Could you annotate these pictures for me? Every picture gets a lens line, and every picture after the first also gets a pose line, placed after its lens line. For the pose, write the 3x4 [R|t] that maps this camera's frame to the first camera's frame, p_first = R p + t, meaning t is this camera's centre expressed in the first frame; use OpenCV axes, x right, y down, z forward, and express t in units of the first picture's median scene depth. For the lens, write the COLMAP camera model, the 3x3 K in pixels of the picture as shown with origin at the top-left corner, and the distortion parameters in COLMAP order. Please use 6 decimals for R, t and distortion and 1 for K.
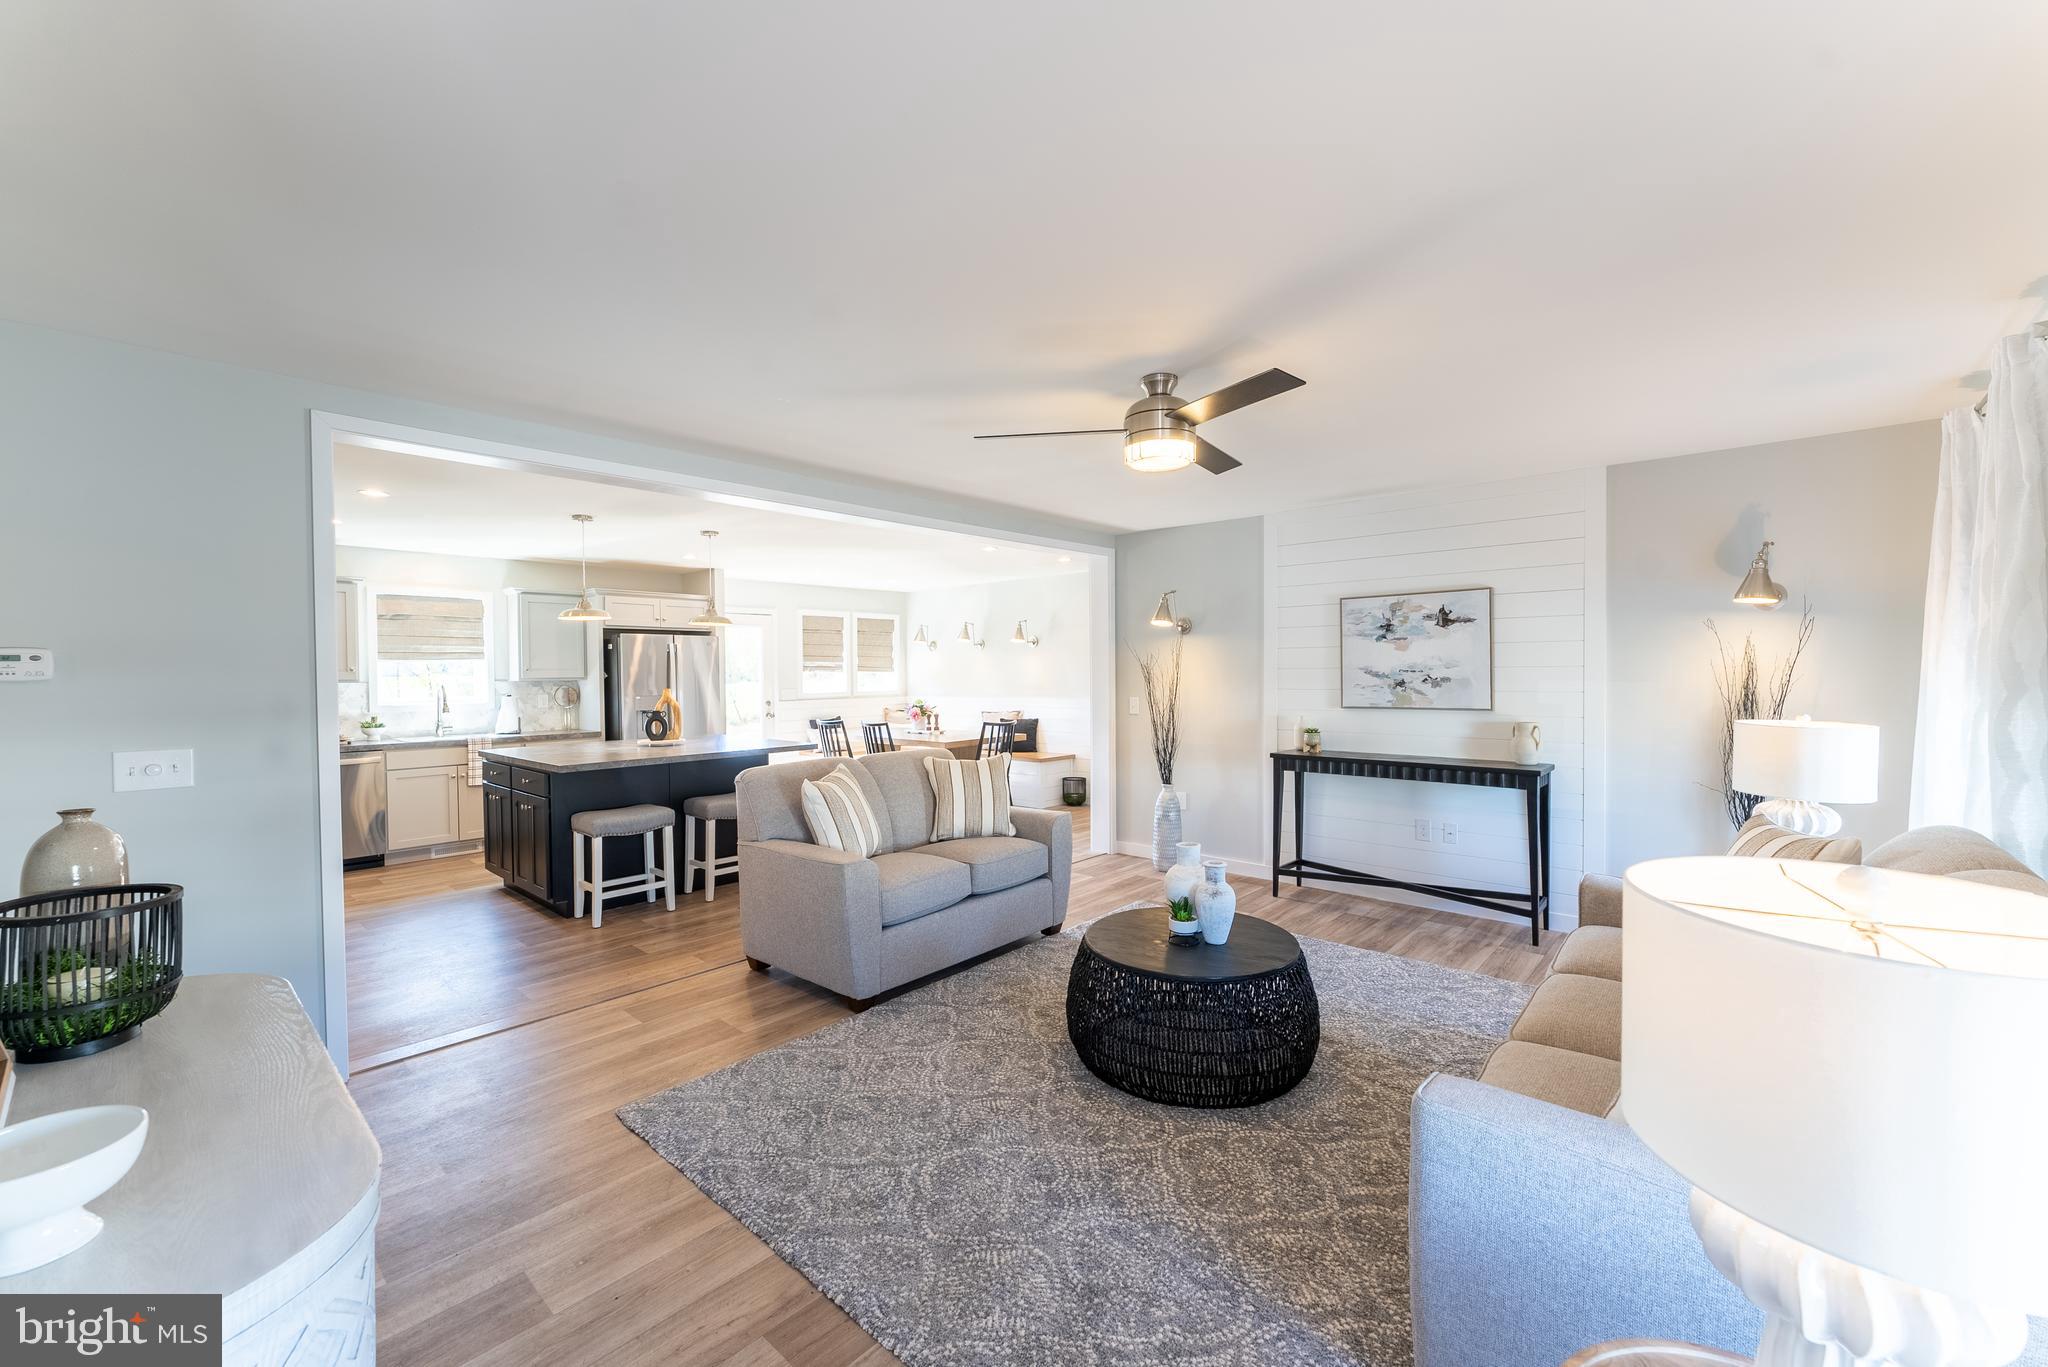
lens RADIAL K [[825.9, 0, 1024.0], [0, 825.9, 683.5], [0, 0, 1]] dist [-0.000409, 0.000159]
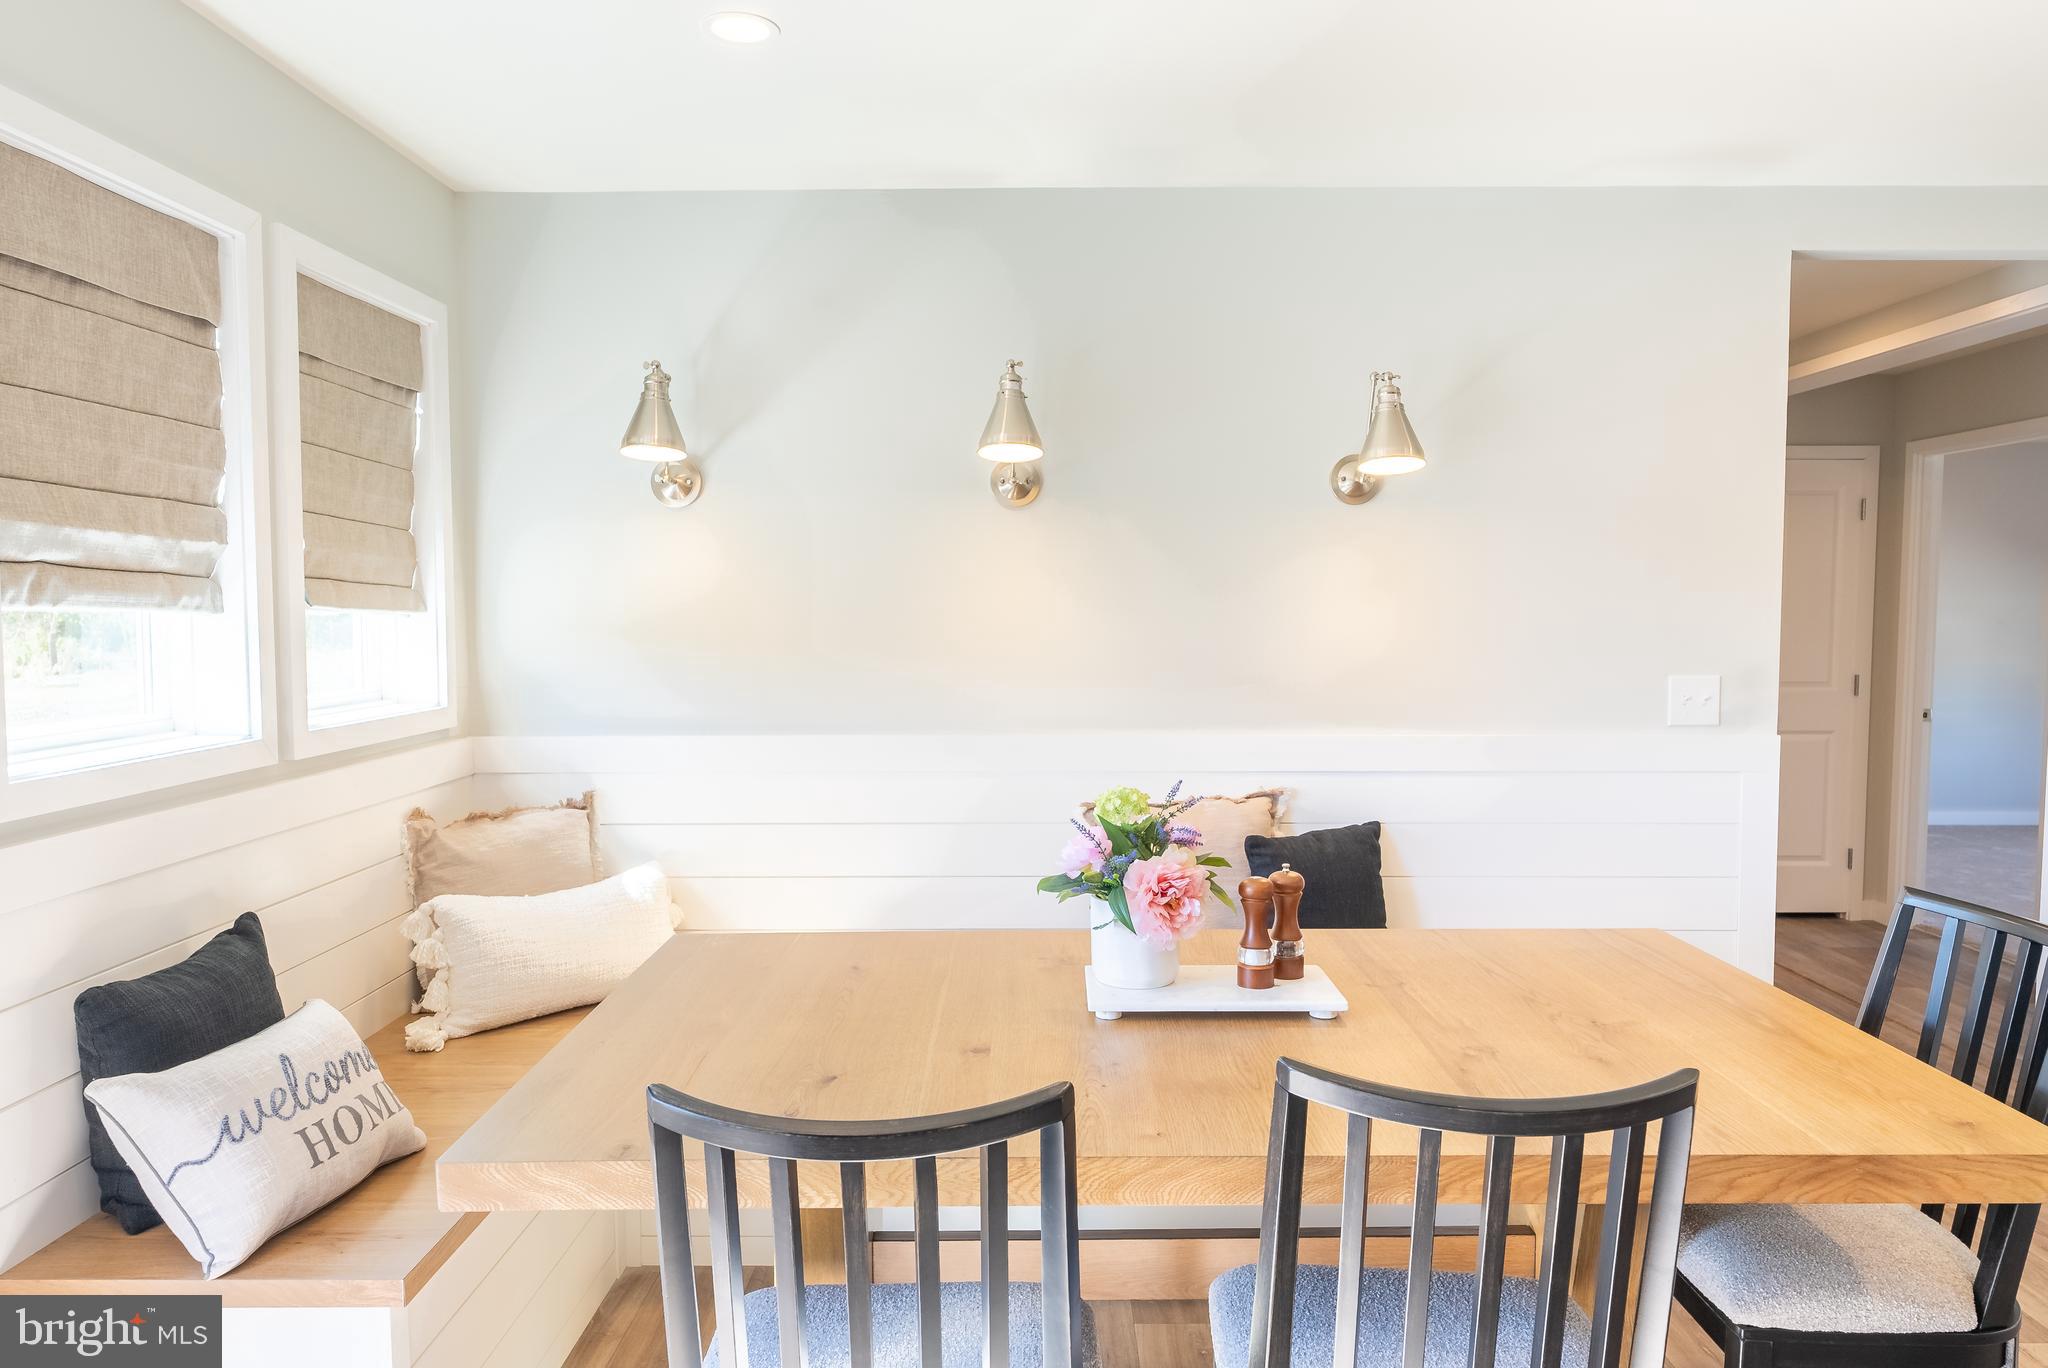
lens RADIAL K [[1326.4, 0, 1024.0], [0, 1326.4, 684.0], [0, 0, 1]] dist [-0.051163, -0.001708]
pose [[0.743770, -0.031666, 0.667685, -0.293255], [0.002126, 0.998984, 0.045010, -0.011237], [-0.668432, -0.032058, 0.743082, 0.791517]]
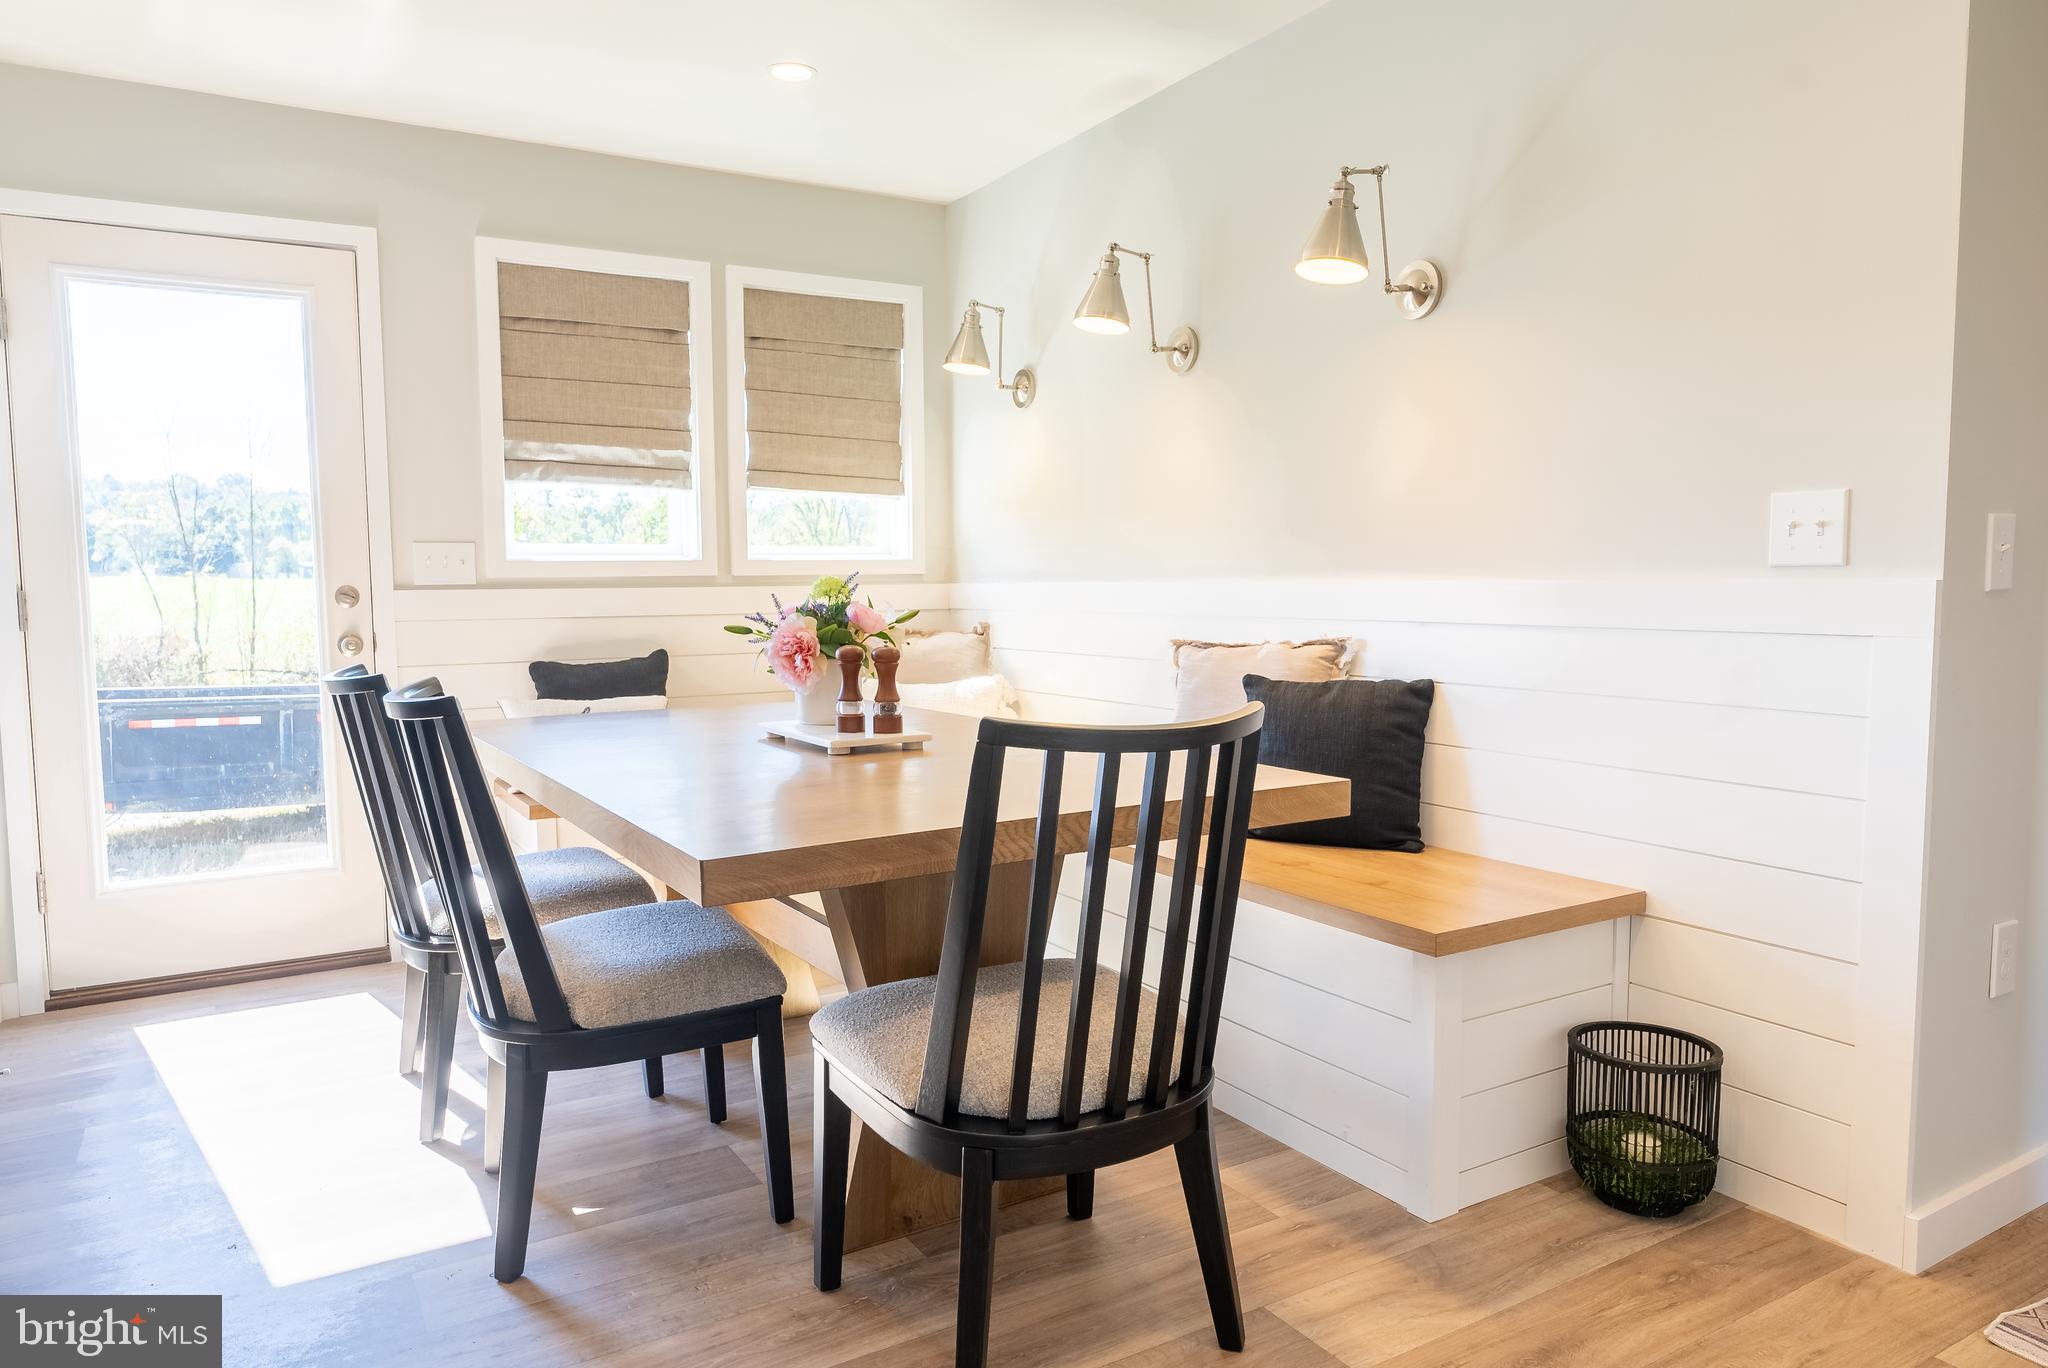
lens RADIAL K [[1326.4, 0, 1024.0], [0, 1326.4, 684.0], [0, 0, 1]] dist [-0.051163, -0.001708]
pose [[0.958321, 0.024728, -0.284622, 0.012754], [-0.004870, 0.997516, 0.070267, 0.021684], [0.285653, -0.065952, 0.956061, 0.664931]]
